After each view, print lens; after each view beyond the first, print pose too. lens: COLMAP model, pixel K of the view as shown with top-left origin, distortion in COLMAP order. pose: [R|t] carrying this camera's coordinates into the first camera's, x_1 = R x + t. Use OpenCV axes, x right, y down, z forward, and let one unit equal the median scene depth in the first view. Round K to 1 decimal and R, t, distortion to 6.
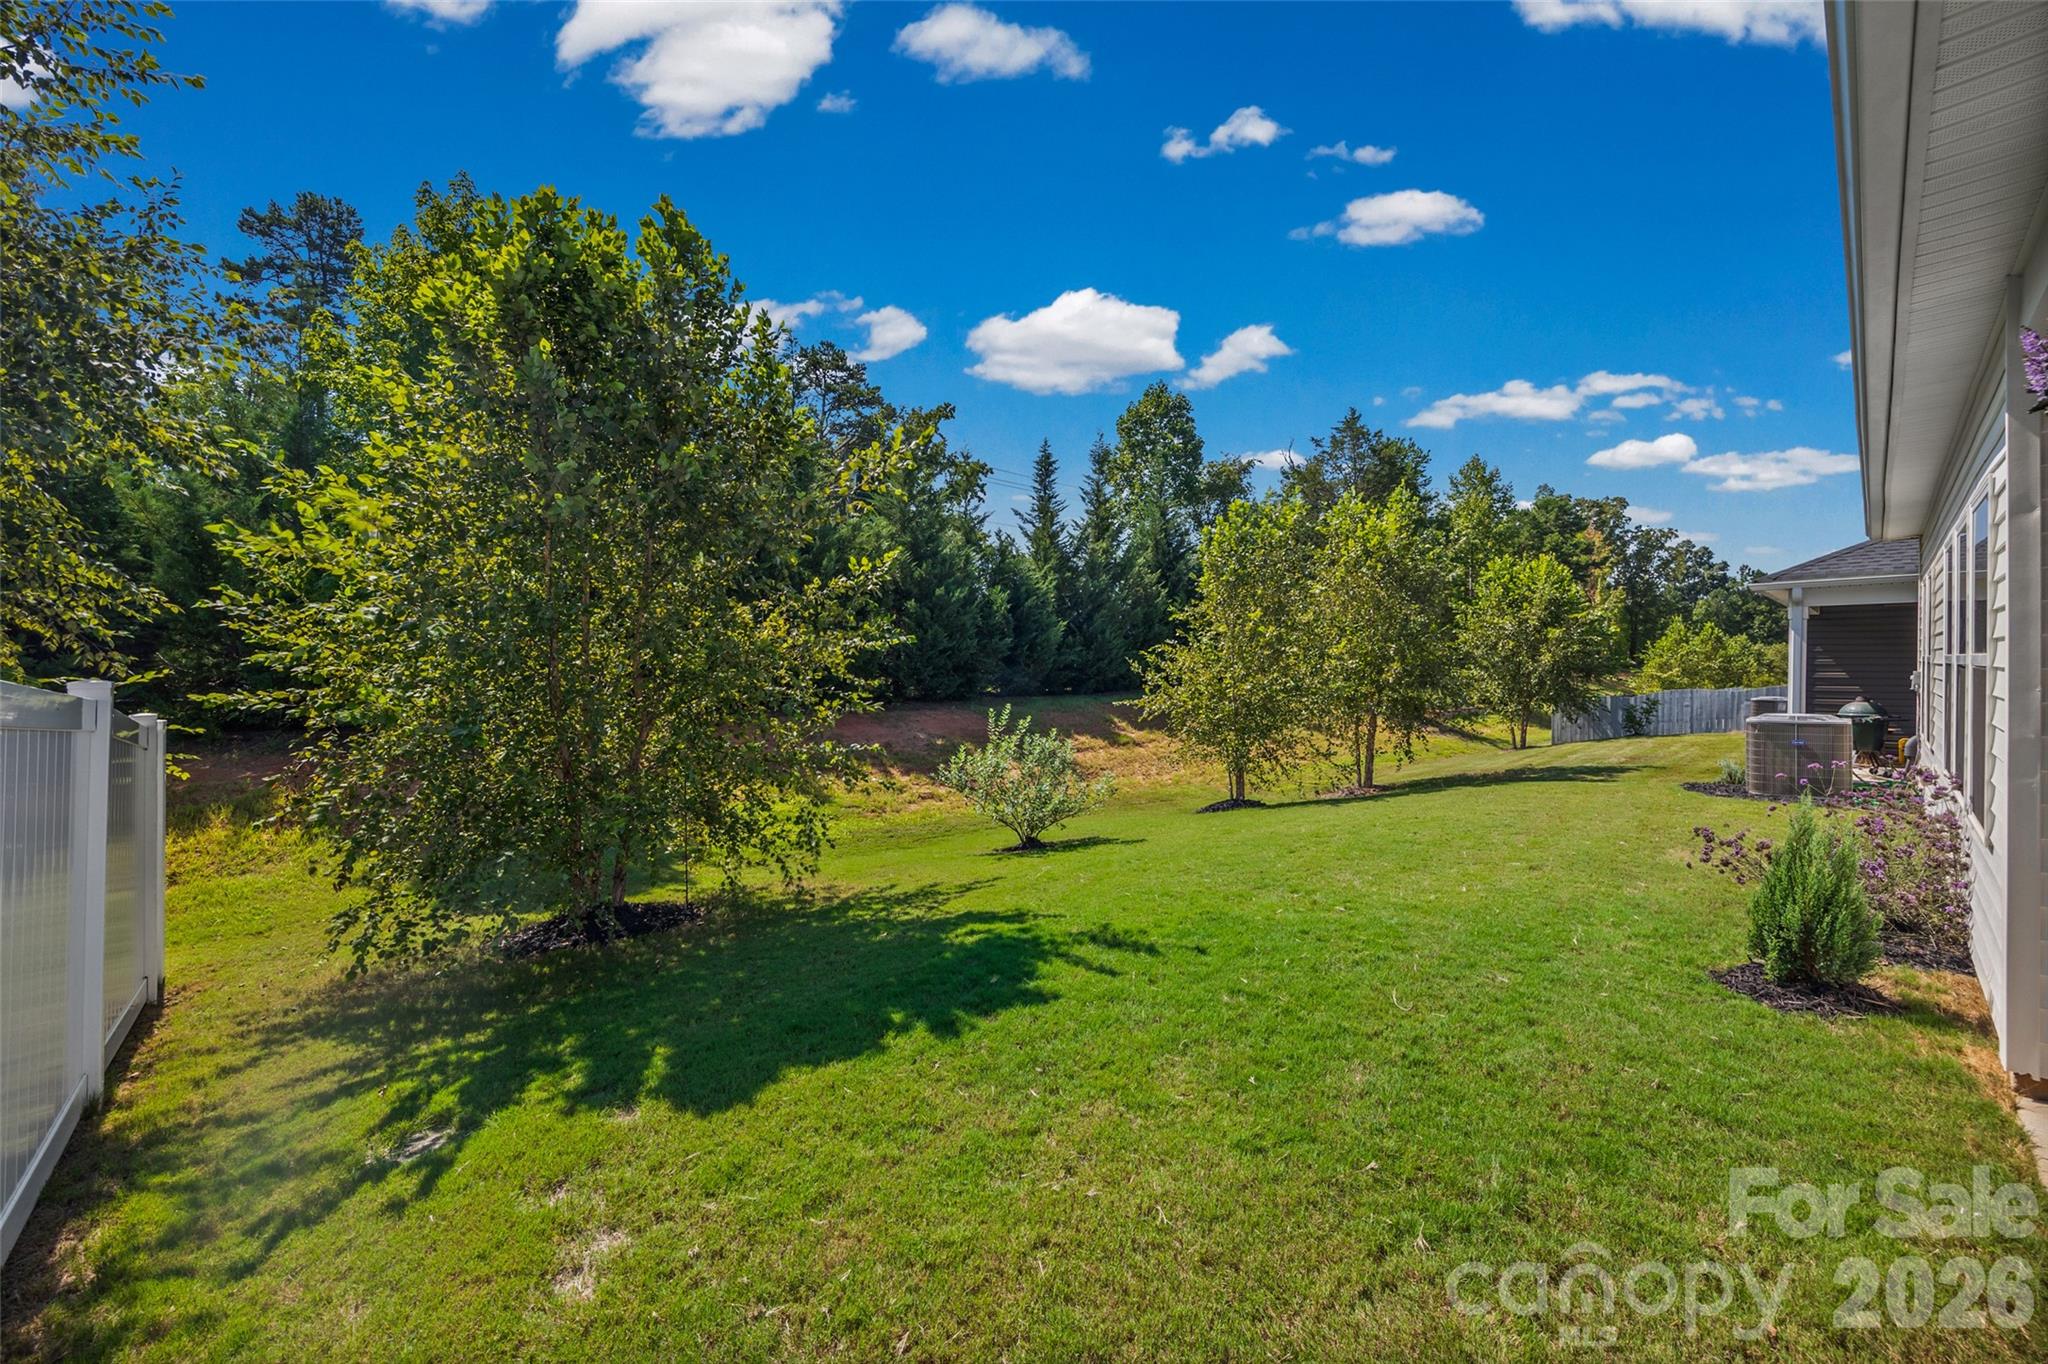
lens RADIAL K [[802.3, 0, 1031.6], [0, 802.3, 672.3], [0, 0, 1]] dist [-0.001911, -0.000234]
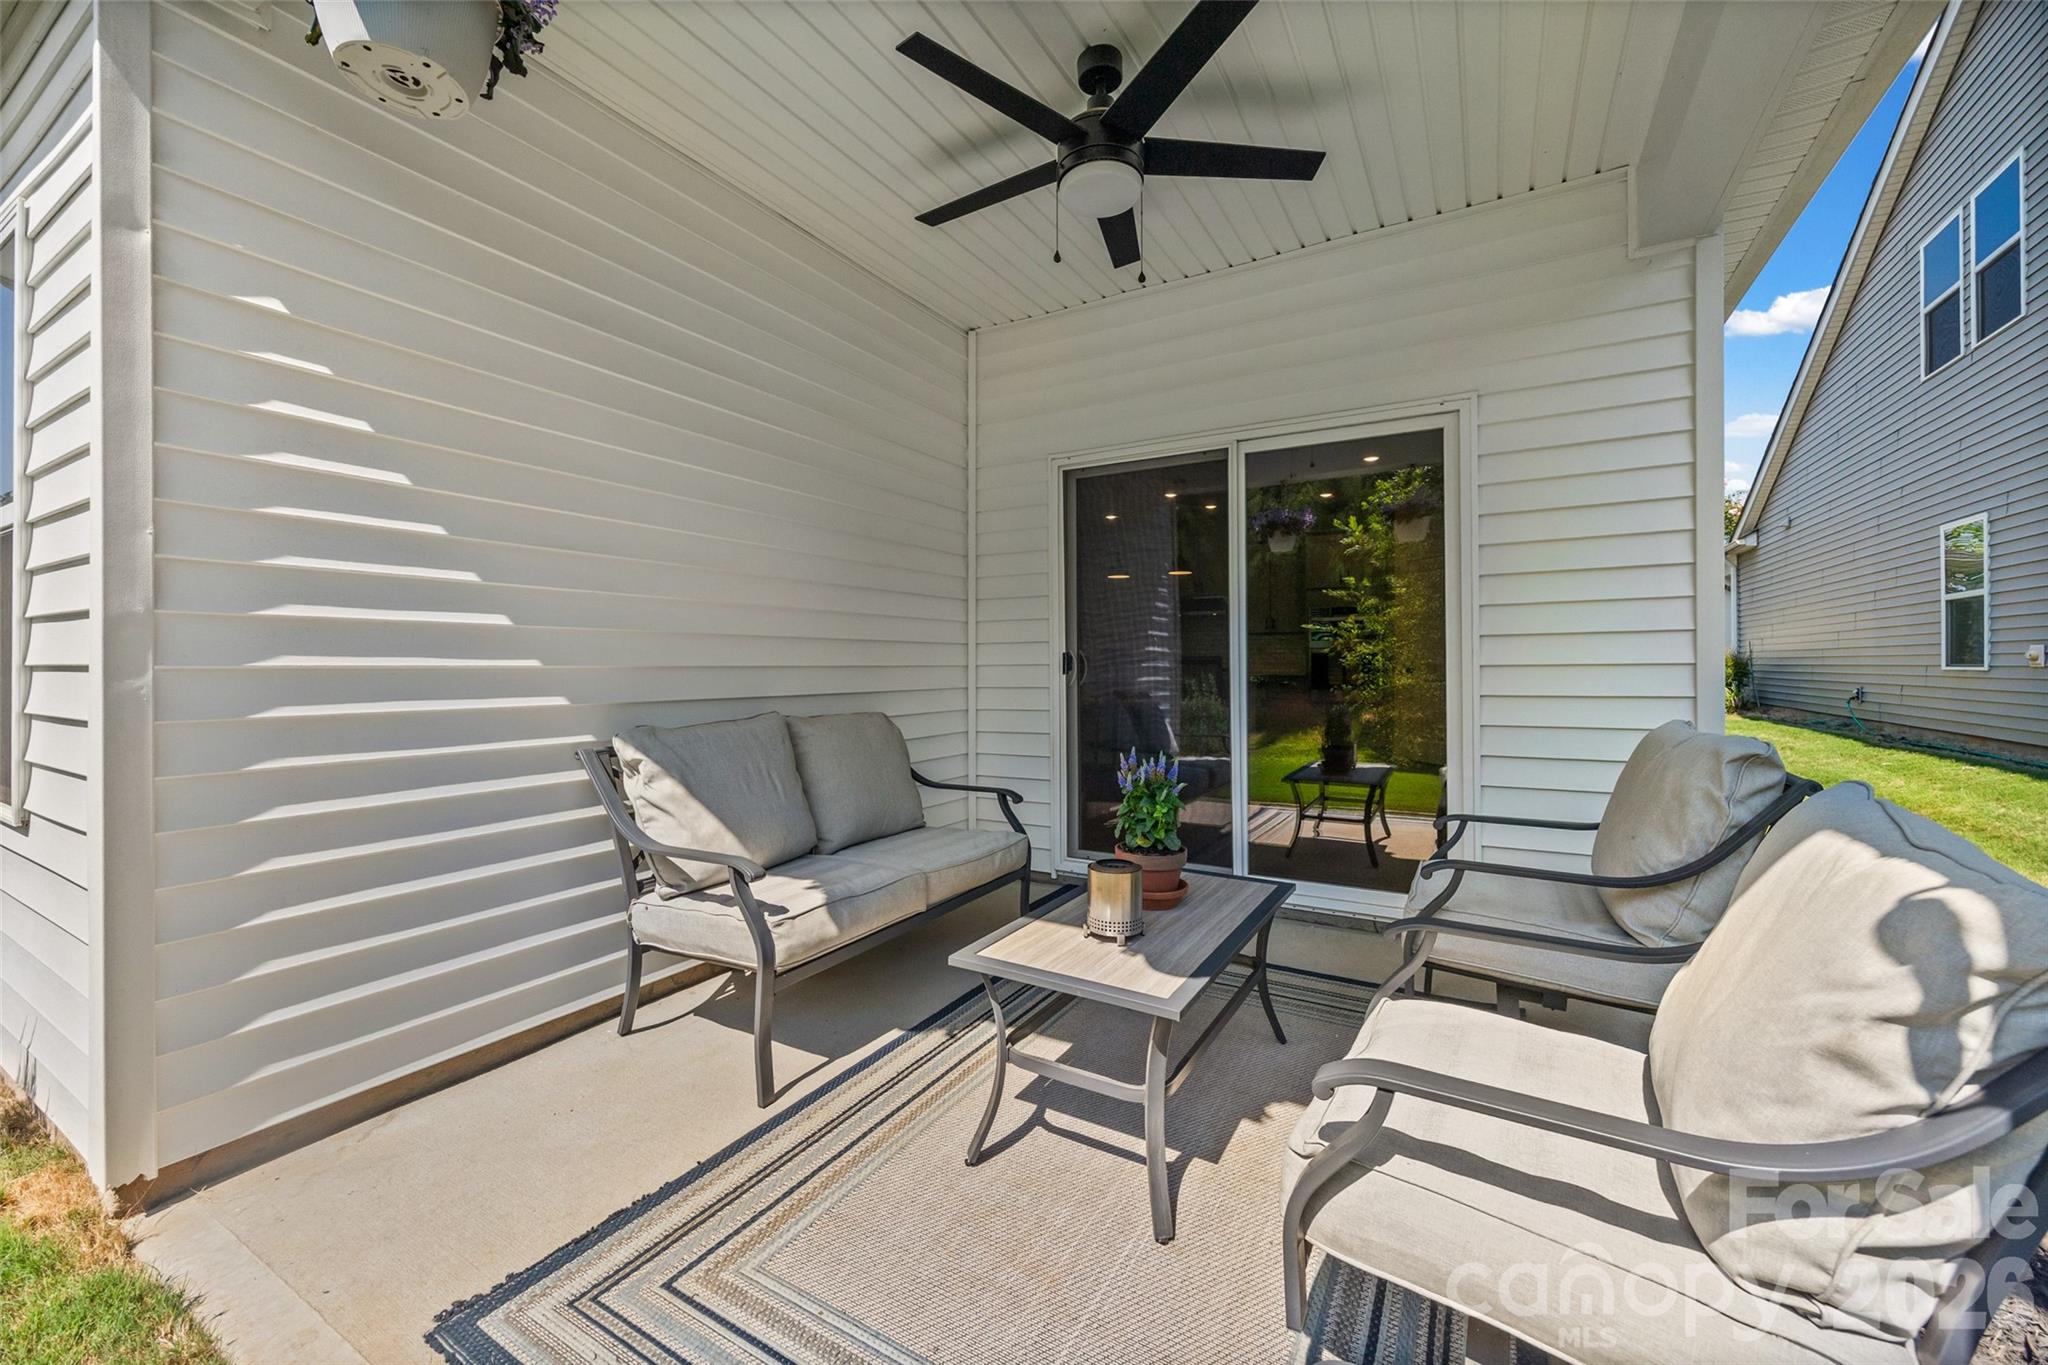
lens RADIAL K [[802.3, 0, 1031.6], [0, 802.3, 672.8], [0, 0, 1]] dist [-0.001911, -0.000234]
pose [[-0.284607, 0.001022, 0.958644, 0.483103], [0.006018, 0.999982, 0.000720, 0.131235], [-0.958625, 0.005974, -0.284608, 0.524893]]
